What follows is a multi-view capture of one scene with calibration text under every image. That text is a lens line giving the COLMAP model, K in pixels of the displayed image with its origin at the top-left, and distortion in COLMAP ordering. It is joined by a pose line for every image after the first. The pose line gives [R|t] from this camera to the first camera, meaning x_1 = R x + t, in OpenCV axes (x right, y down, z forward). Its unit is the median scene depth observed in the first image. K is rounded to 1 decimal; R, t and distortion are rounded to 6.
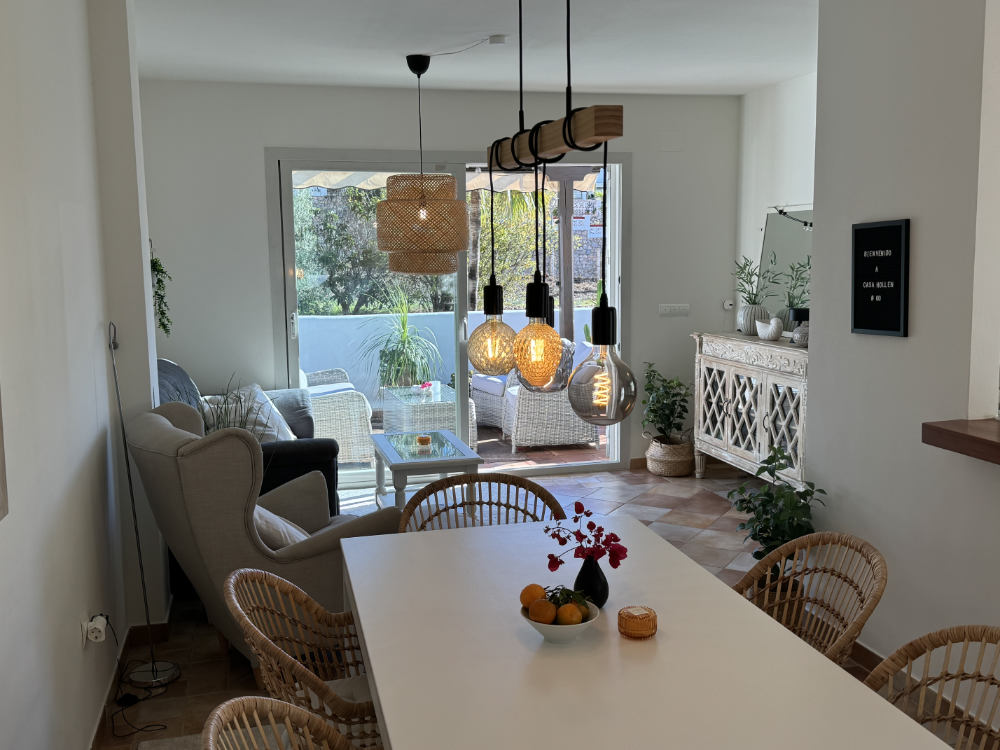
lens RADIAL K [[948.4, 0, 500.0], [0, 948.4, 375.0], [0, 0, 1]] dist [0.112503, 0.002381]
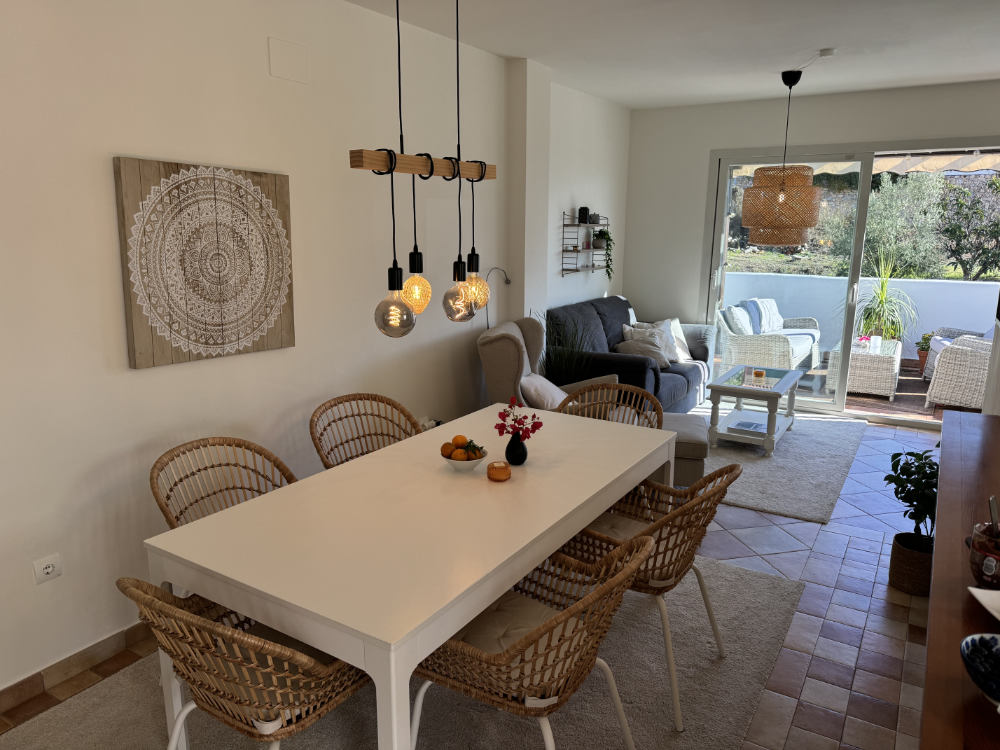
lens RADIAL K [[699.1, 0, 500.0], [0, 699.1, 375.0], [0, 0, 1]] dist [0.003286, -0.036586]
pose [[0.690802, 0.164118, -0.704172, 0.310462], [-0.100745, 0.986247, 0.131028, -0.017408], [0.715991, -0.019572, 0.697835, 0.068364]]
